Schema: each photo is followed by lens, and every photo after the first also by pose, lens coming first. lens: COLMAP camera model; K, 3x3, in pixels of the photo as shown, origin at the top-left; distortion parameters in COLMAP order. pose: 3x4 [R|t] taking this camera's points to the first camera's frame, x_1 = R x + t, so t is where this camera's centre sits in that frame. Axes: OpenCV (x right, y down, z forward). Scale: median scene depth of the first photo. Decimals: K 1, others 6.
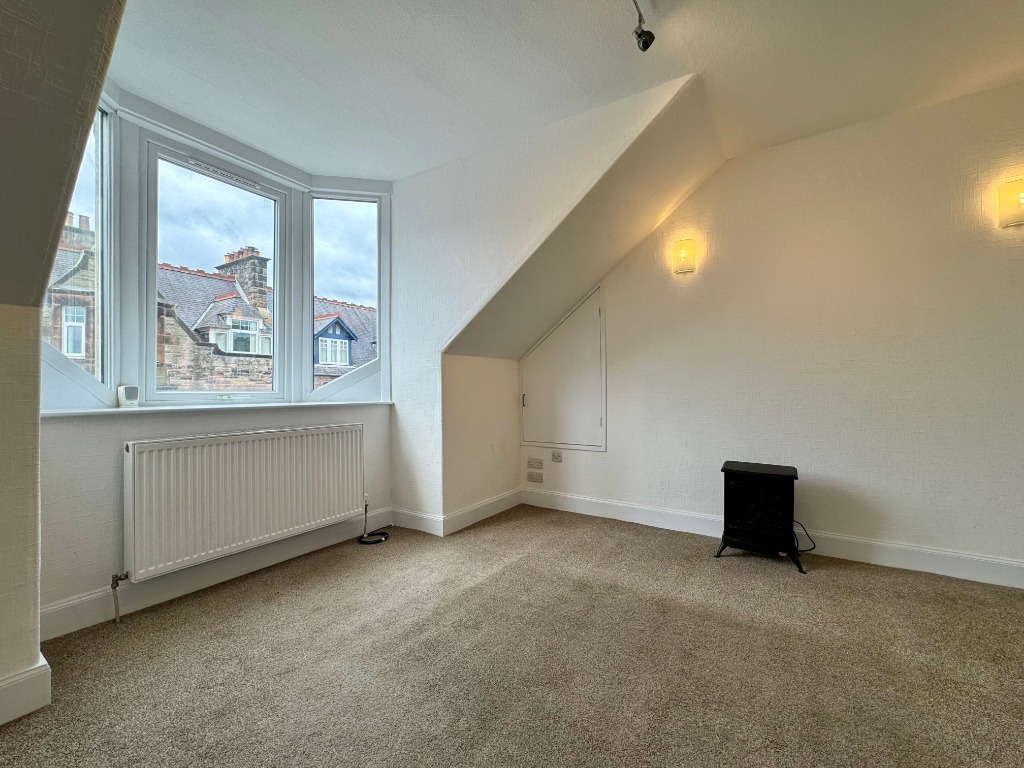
lens RADIAL K [[419.6, 0, 511.5], [0, 419.6, 388.1], [0, 0, 1]] dist [-0.000511, -0.000032]
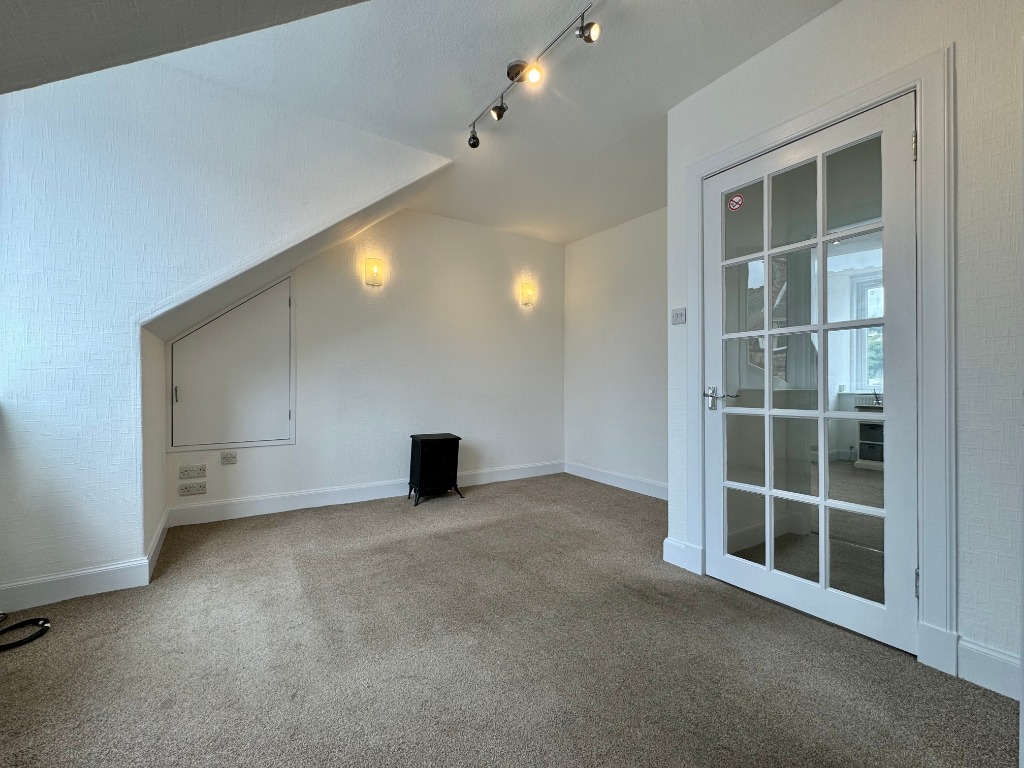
lens RADIAL K [[439.9, 0, 478.4], [0, 439.9, 385.6], [0, 0, 1]] dist [0.000242, 0.000144]
pose [[0.436741, 0.003986, 0.899578, -0.670504], [-0.004454, 0.999988, -0.002269, 0.018001], [-0.899576, -0.003016, 0.436753, 0.195014]]
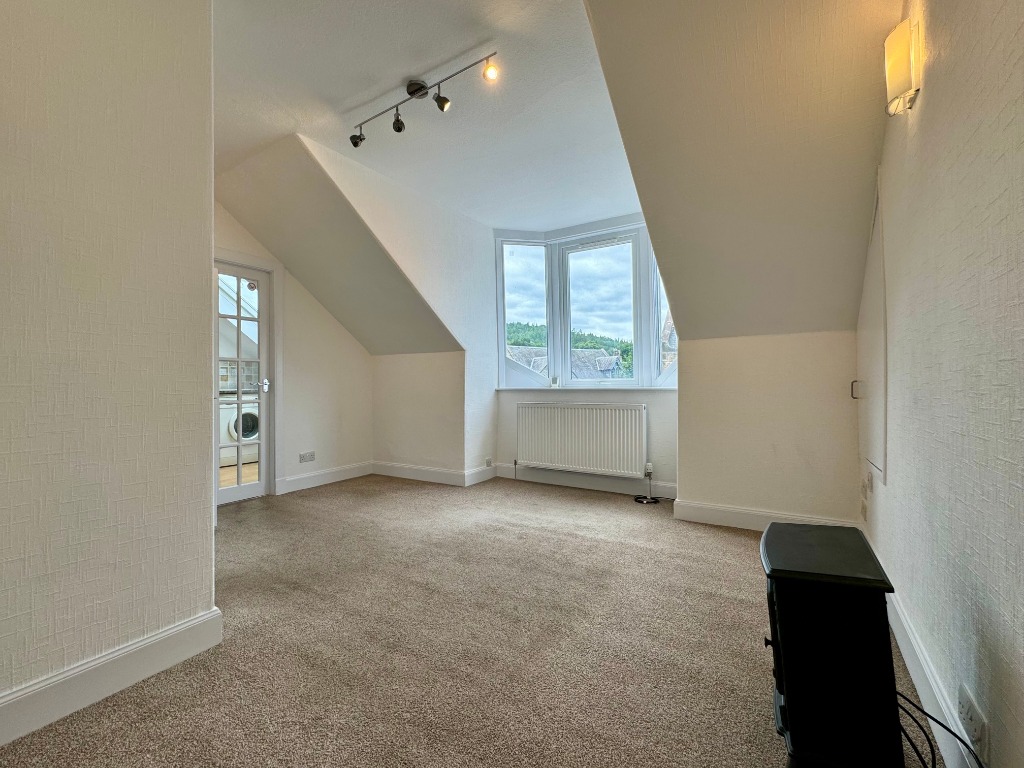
lens RADIAL K [[411.9, 0, 512.0], [0, 411.9, 384.0], [0, 0, 1]] dist [-0.000768, -0.000063]
pose [[0.053688, 0.002177, -0.998555, 0.933694], [0.006169, 0.999978, 0.002512, 0.021565], [0.998539, -0.006295, 0.053673, 0.626304]]
